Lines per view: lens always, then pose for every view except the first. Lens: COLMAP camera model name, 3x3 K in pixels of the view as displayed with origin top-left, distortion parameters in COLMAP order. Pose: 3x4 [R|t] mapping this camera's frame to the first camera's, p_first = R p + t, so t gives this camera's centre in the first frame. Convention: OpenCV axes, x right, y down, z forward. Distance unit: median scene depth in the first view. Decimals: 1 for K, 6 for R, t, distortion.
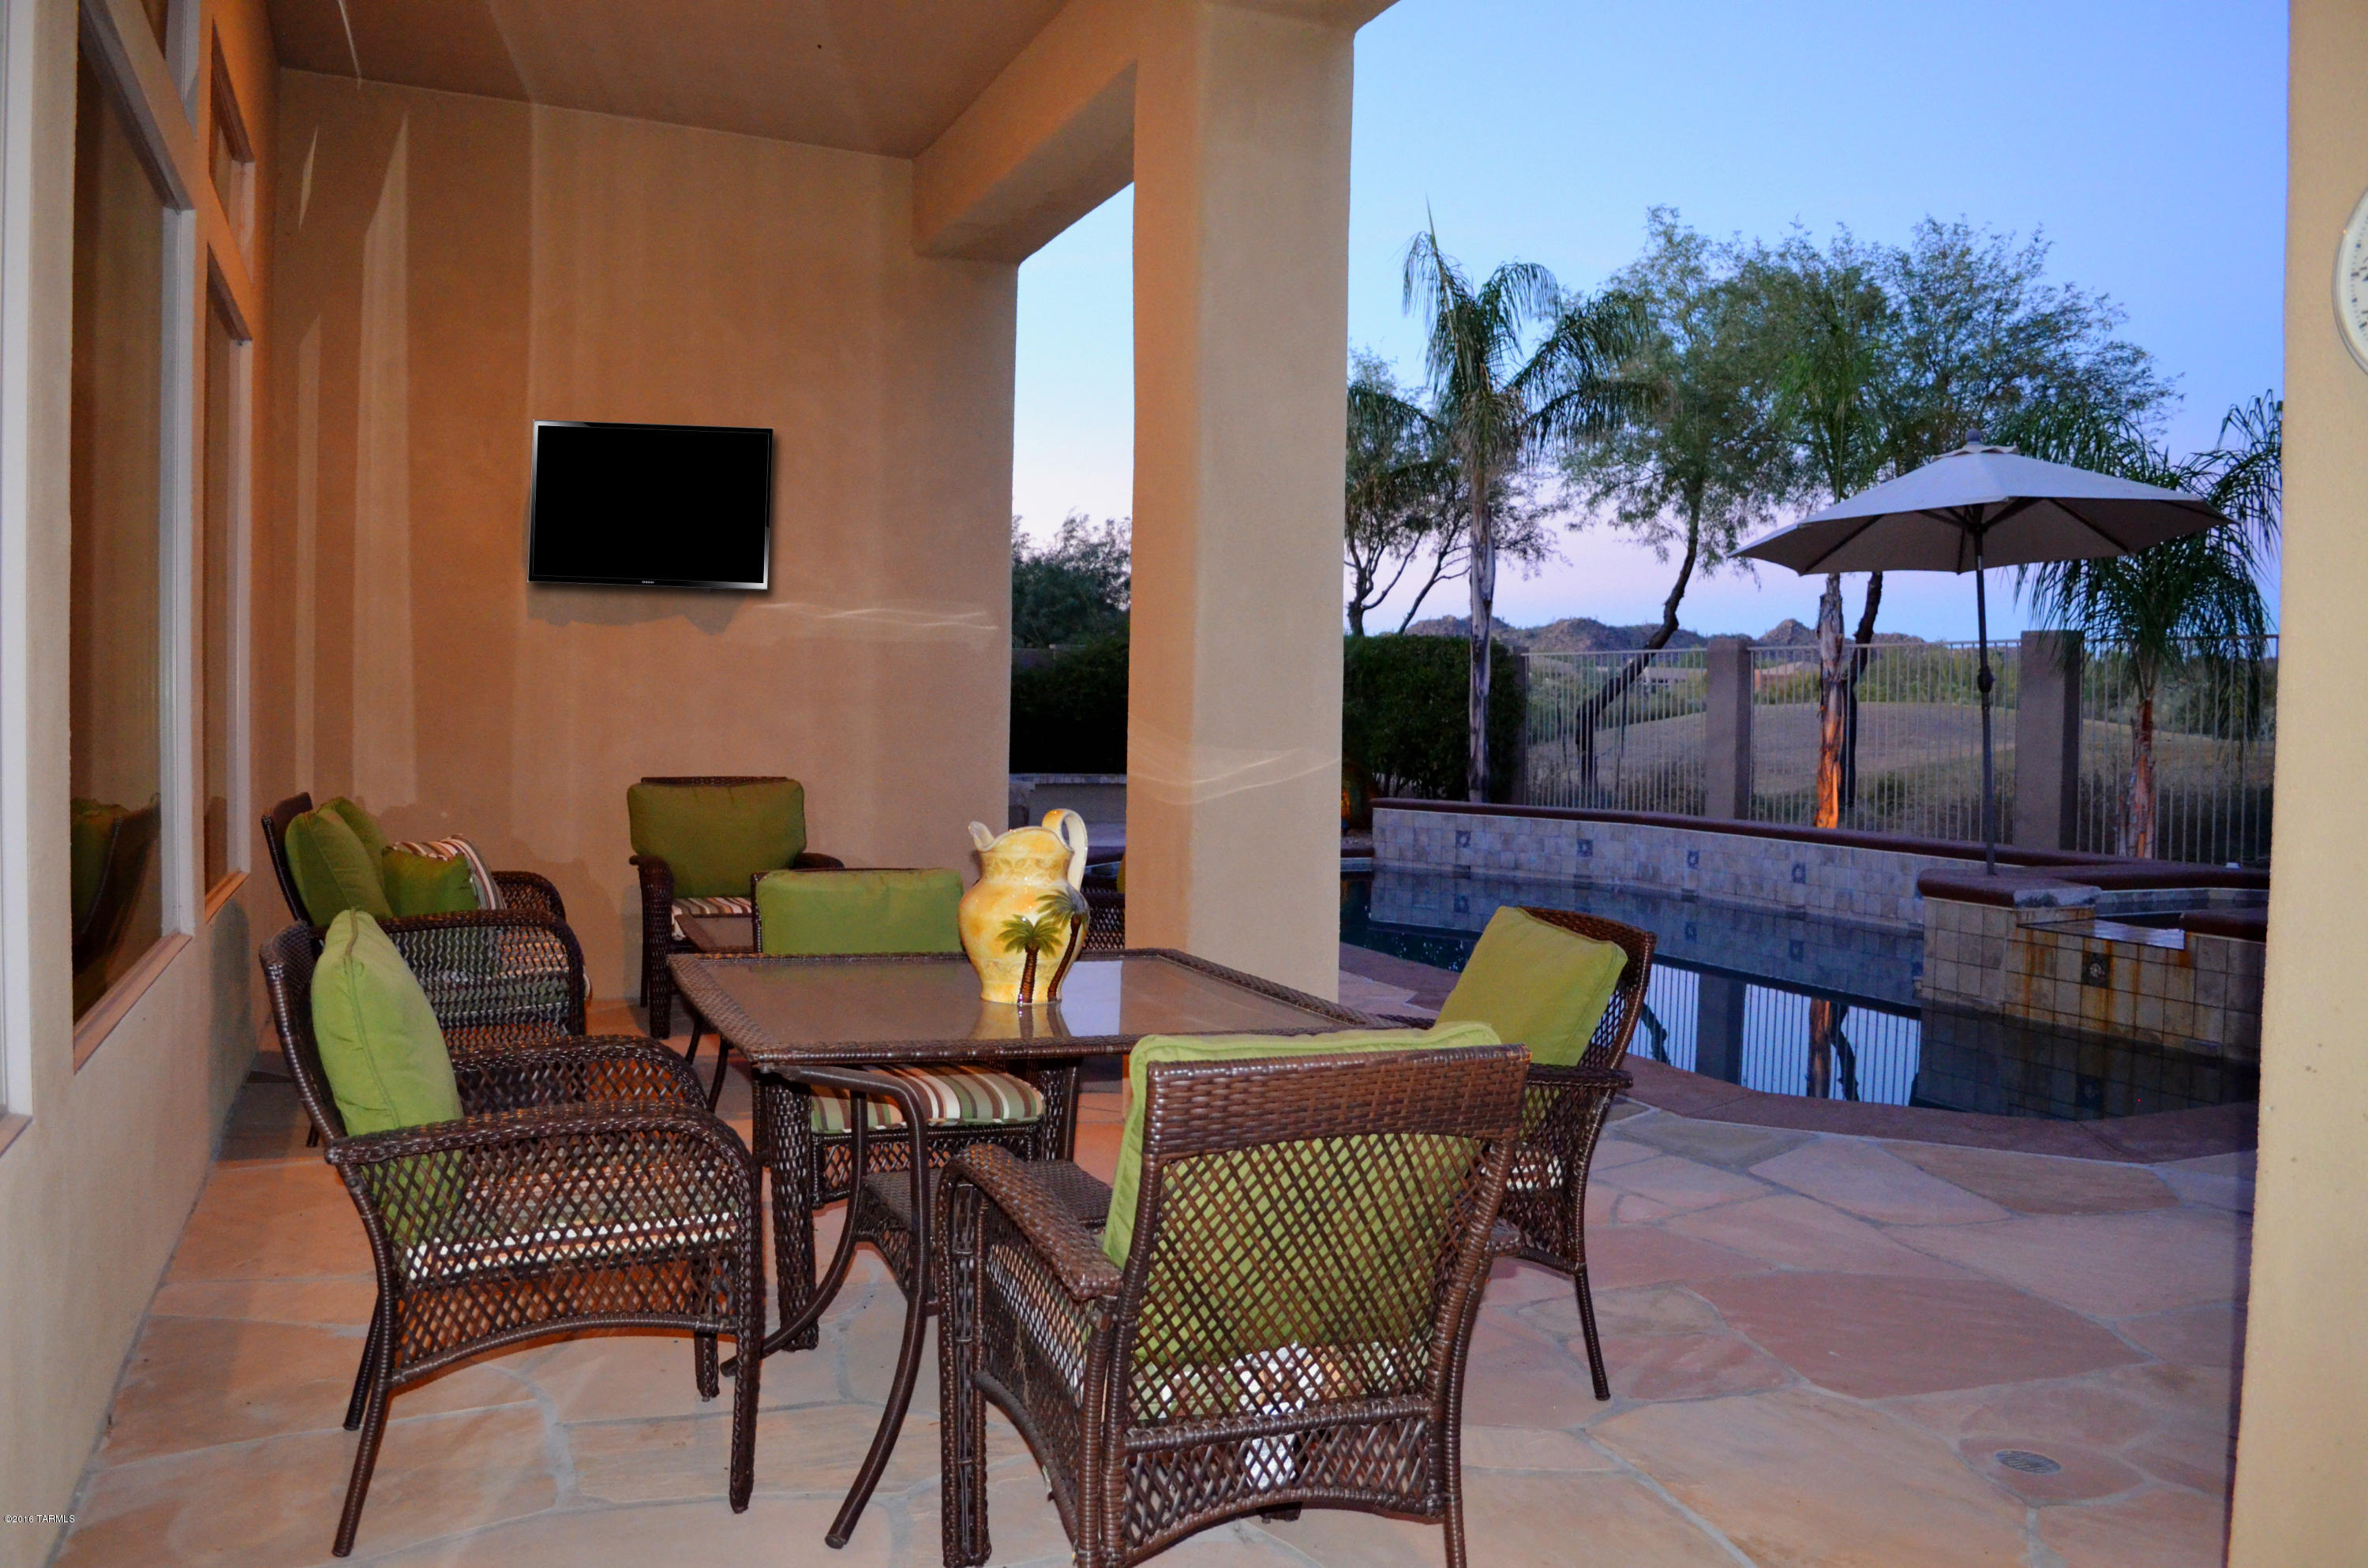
lens RADIAL K [[1838.0, 0, 1184.0], [0, 1838.0, 784.0], [0, 0, 1]] dist [-0.104959, 0.000676]
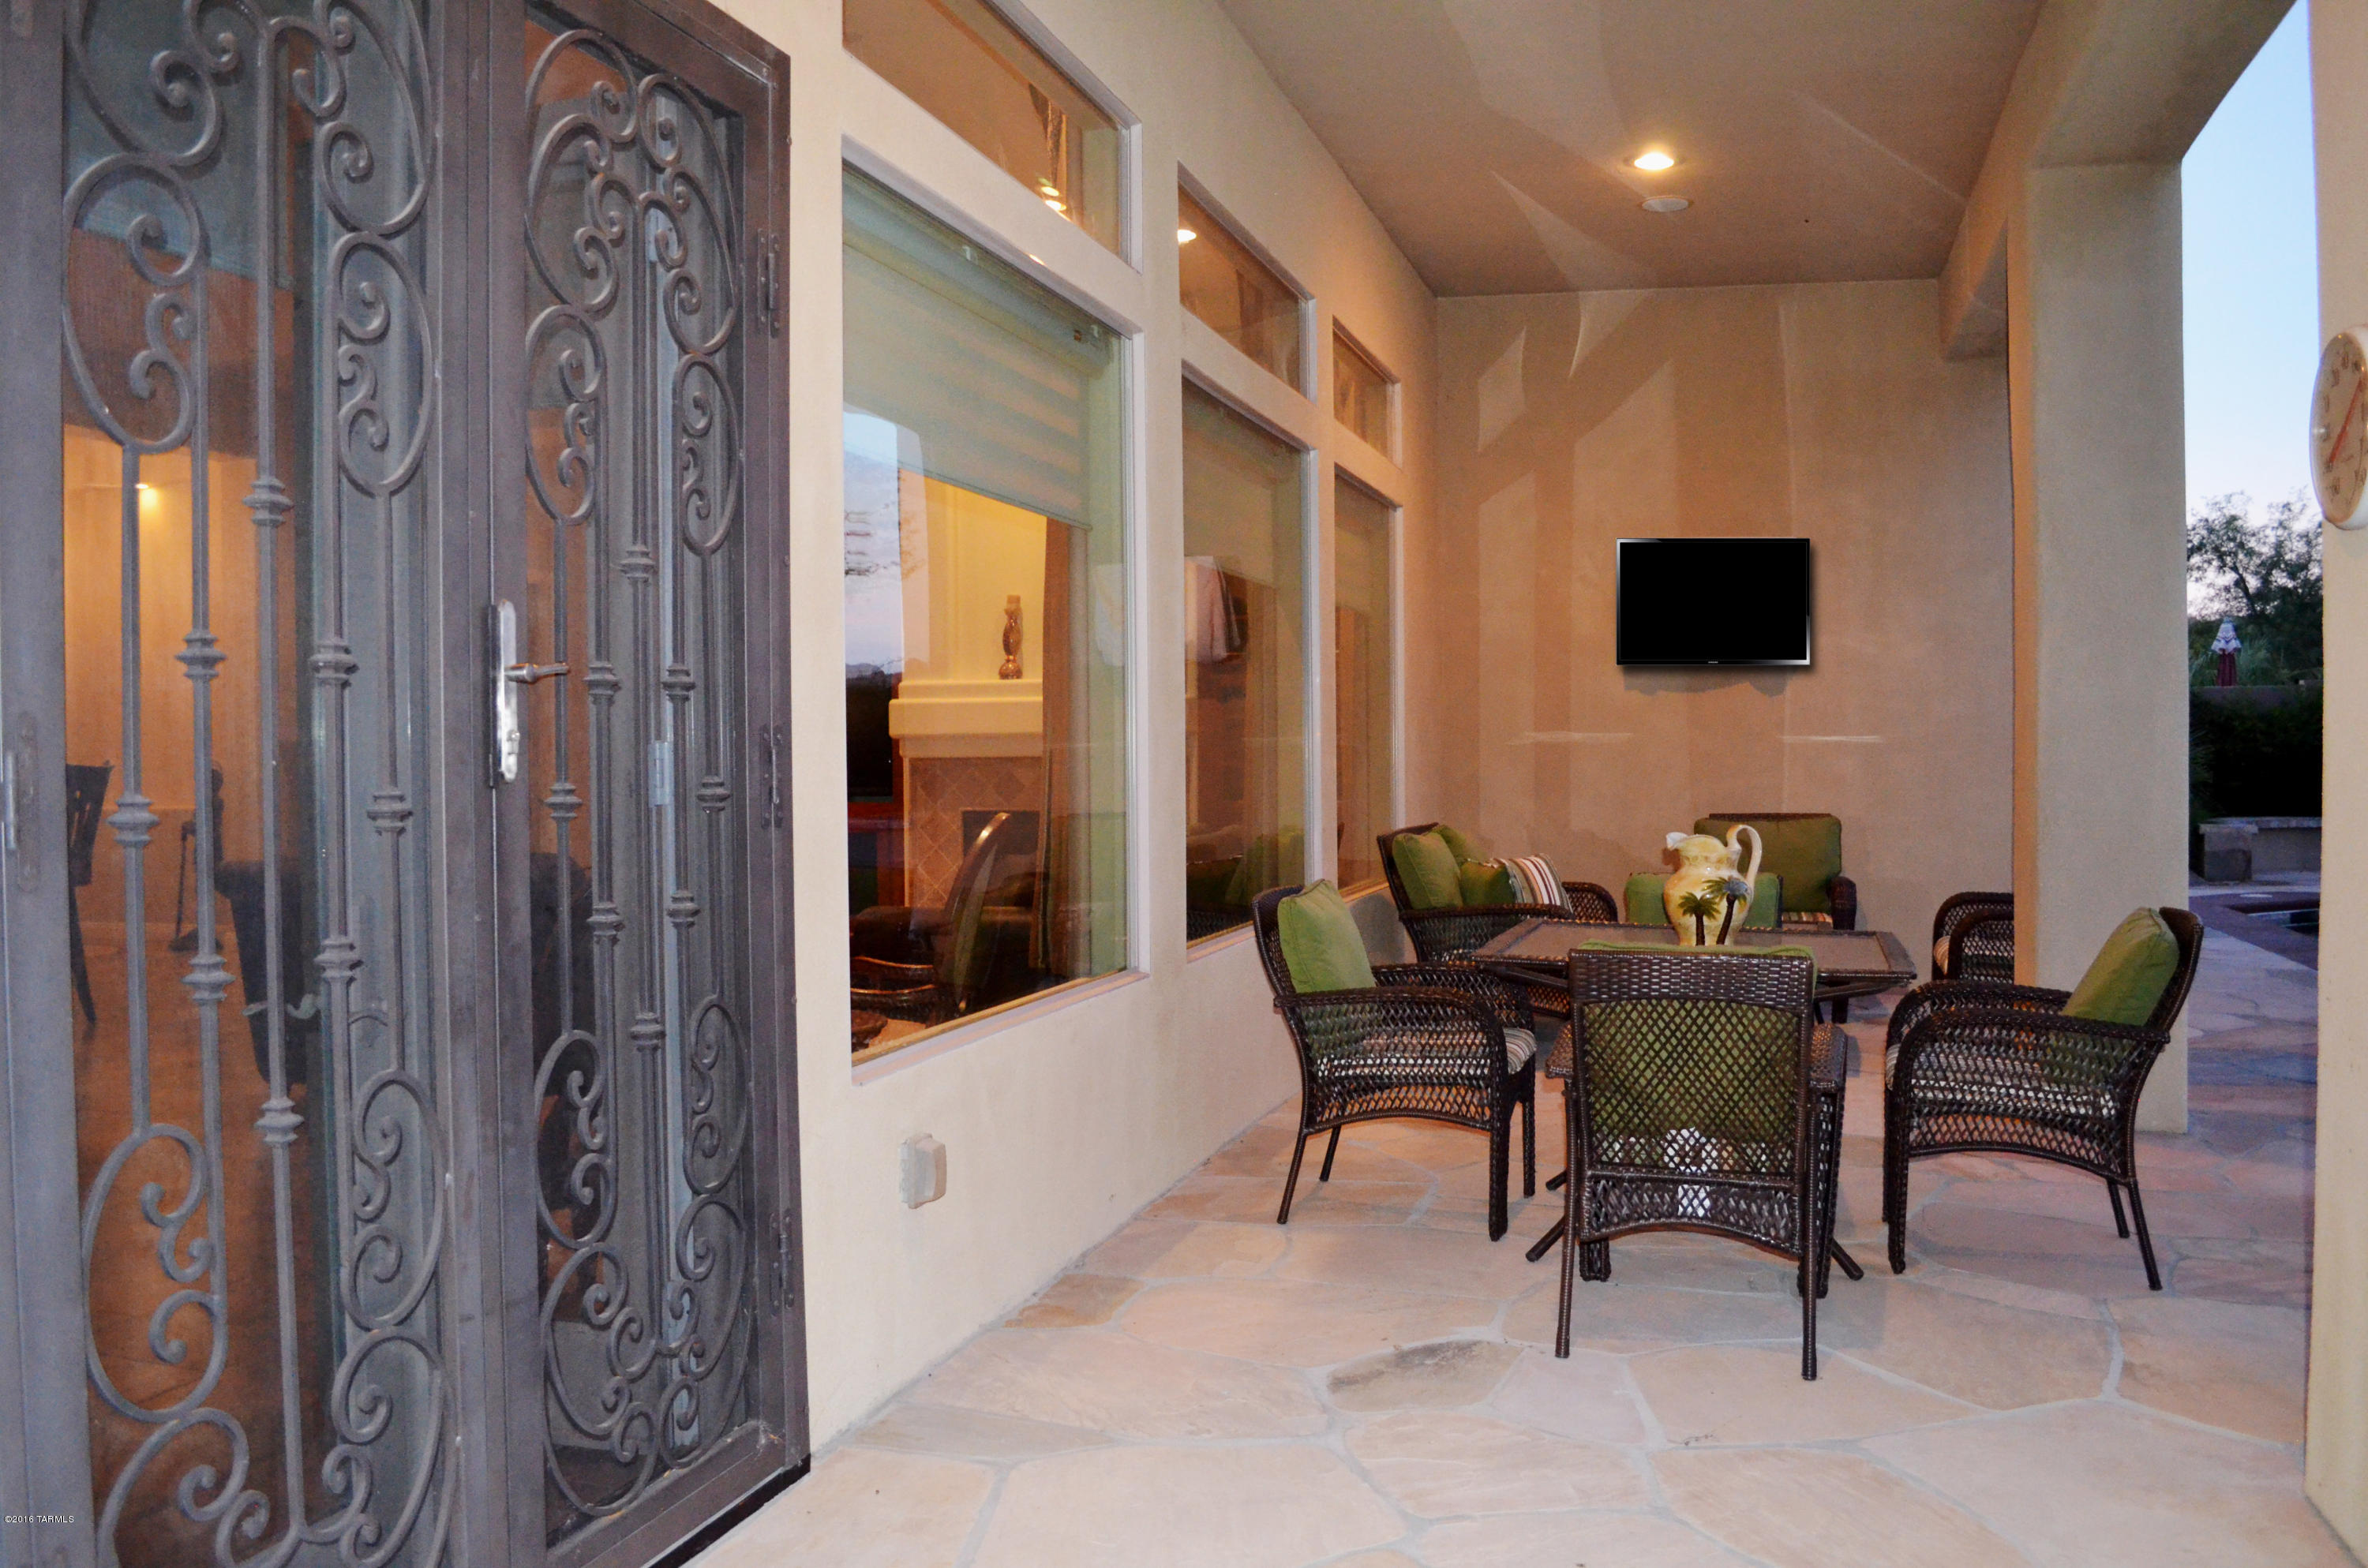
lens RADIAL K [[1838.0, 0, 1184.0], [0, 1838.0, 784.0], [0, 0, 1]] dist [-0.104959, 0.000676]
pose [[0.755286, -0.012415, -0.655278, 0.589764], [-0.005848, 0.999653, -0.025680, 0.022118], [0.655370, 0.023227, 0.754951, -0.436679]]
